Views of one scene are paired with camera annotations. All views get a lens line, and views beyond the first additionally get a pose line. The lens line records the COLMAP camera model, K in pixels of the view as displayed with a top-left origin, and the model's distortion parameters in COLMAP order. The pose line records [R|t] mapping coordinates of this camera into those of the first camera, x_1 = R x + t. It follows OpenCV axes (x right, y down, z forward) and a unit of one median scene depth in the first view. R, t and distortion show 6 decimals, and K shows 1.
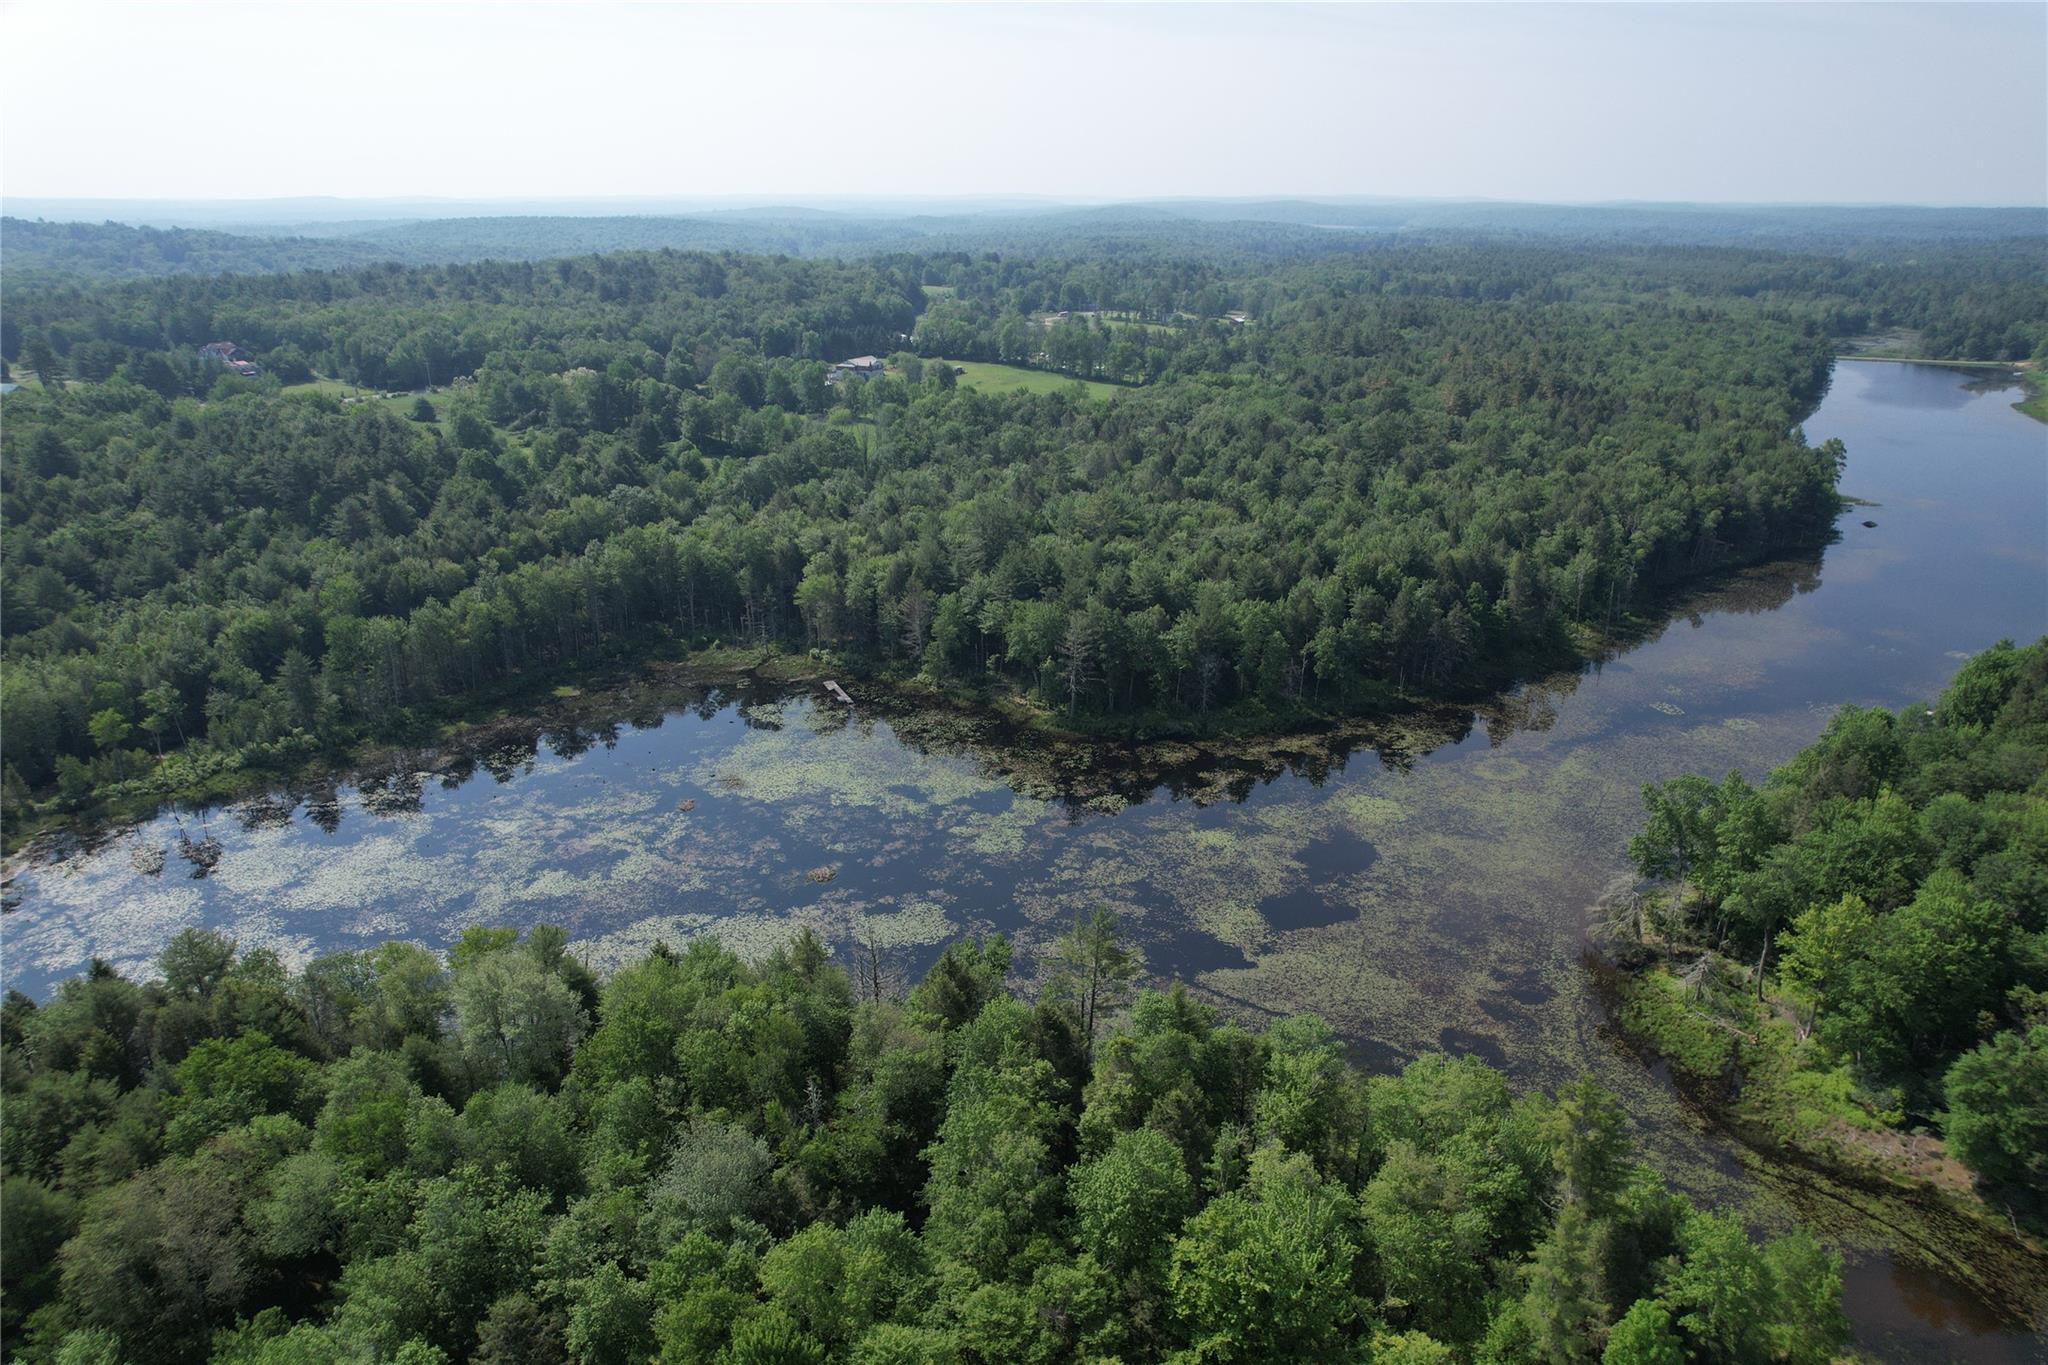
lens RADIAL K [[1303.3, 0, 1039.2], [0, 1303.3, 689.1], [0, 0, 1]] dist [-0.078933, 0.067827]
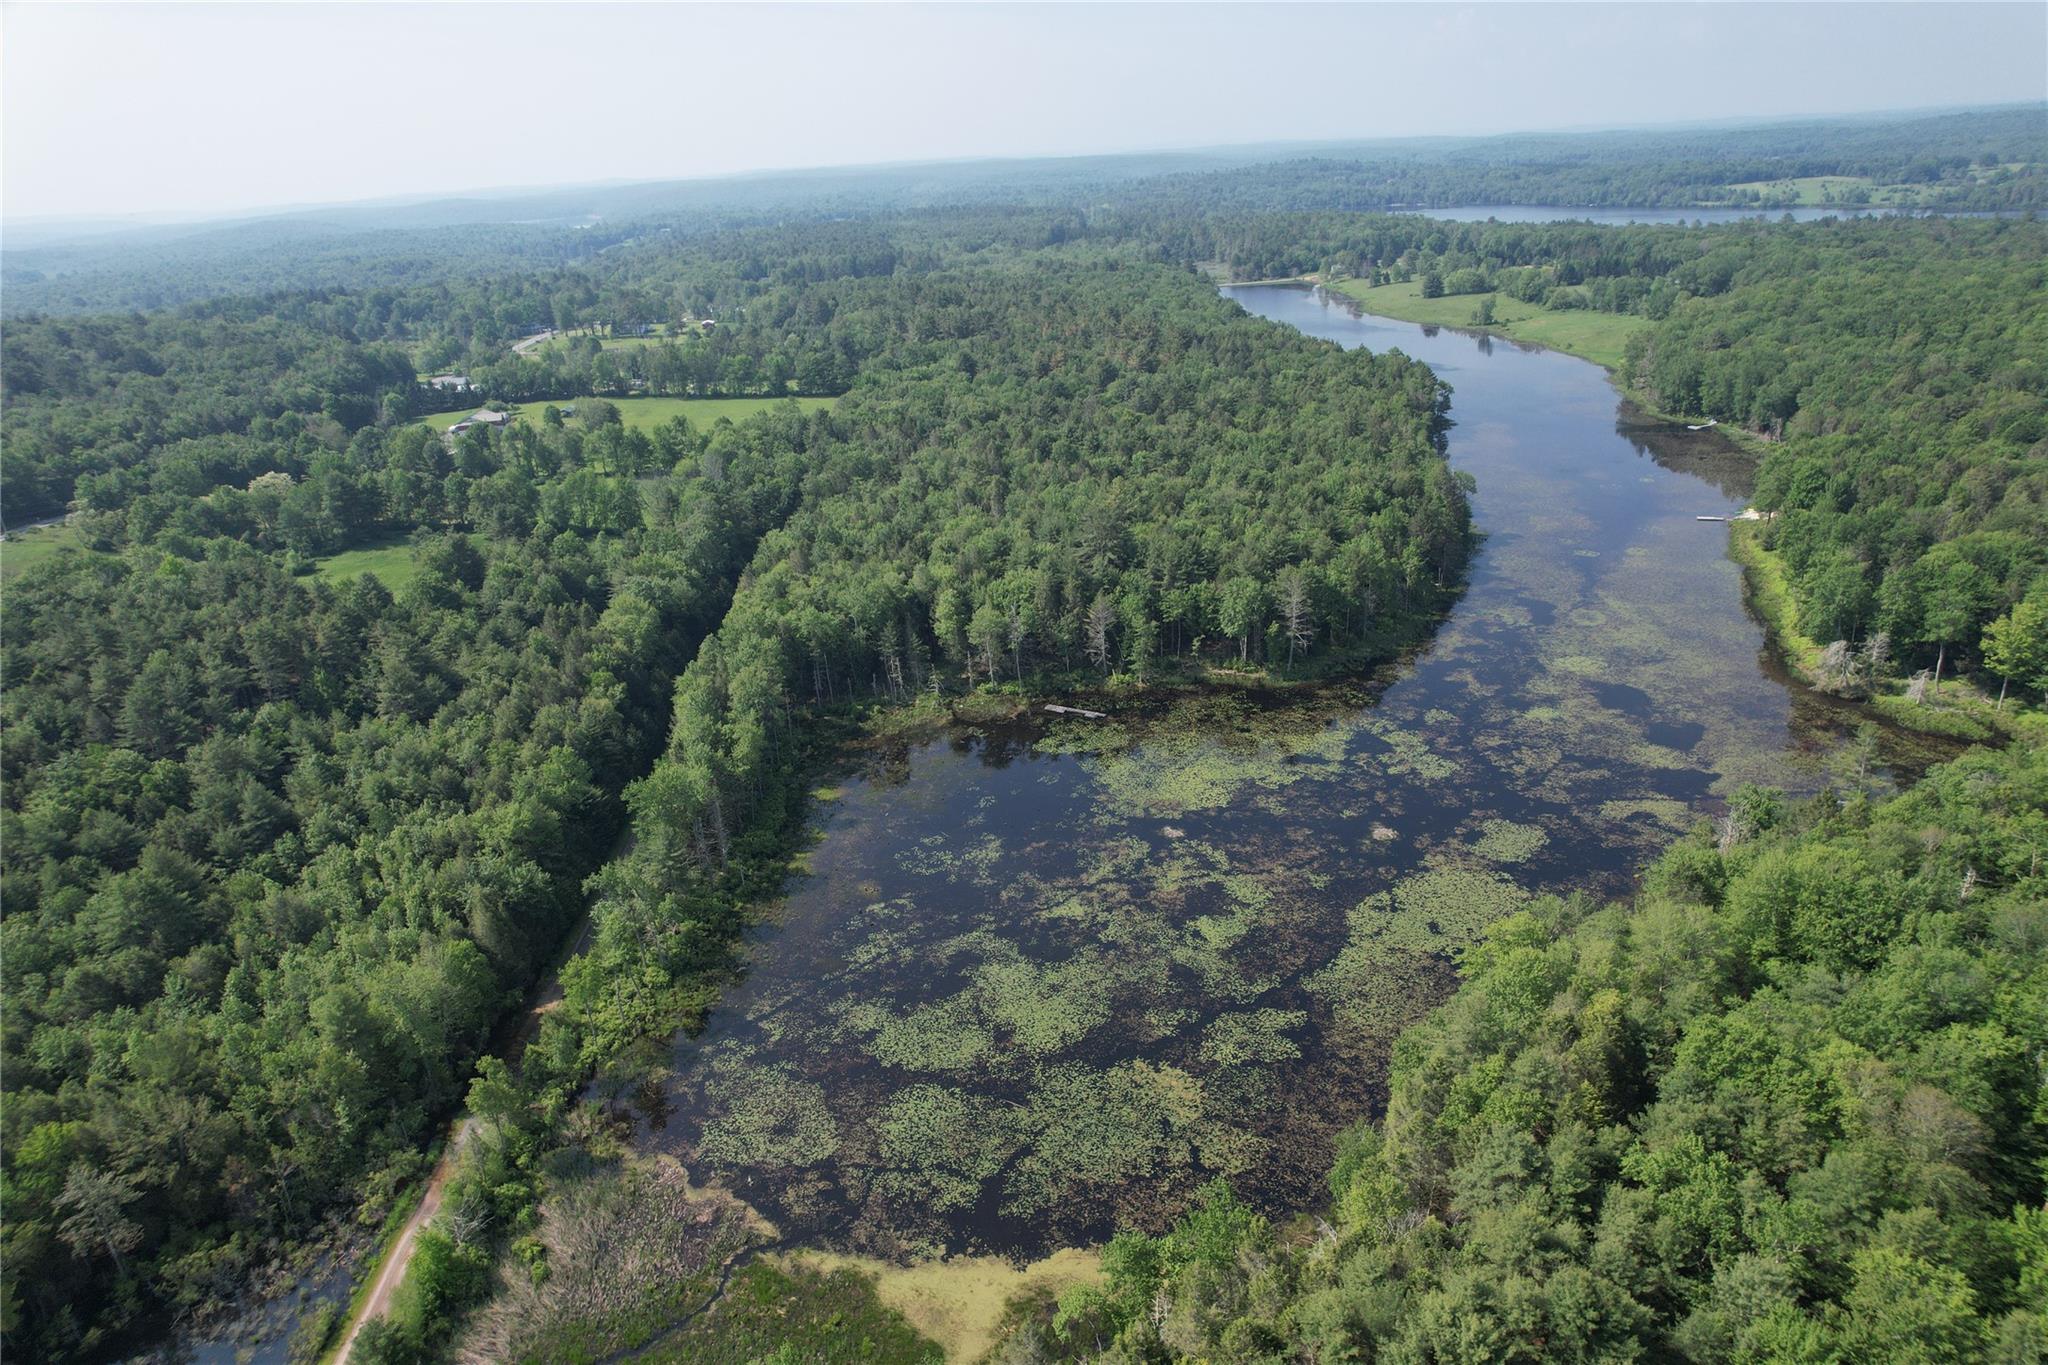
lens RADIAL K [[1303.3, 0, 1039.2], [0, 1303.3, 689.1], [0, 0, 1]] dist [-0.078933, 0.067827]
pose [[0.817412, -0.262455, 0.512792, -0.743743], [0.255760, 0.962981, 0.085176, -0.115476], [-0.516164, 0.061528, 0.854277, 0.154634]]
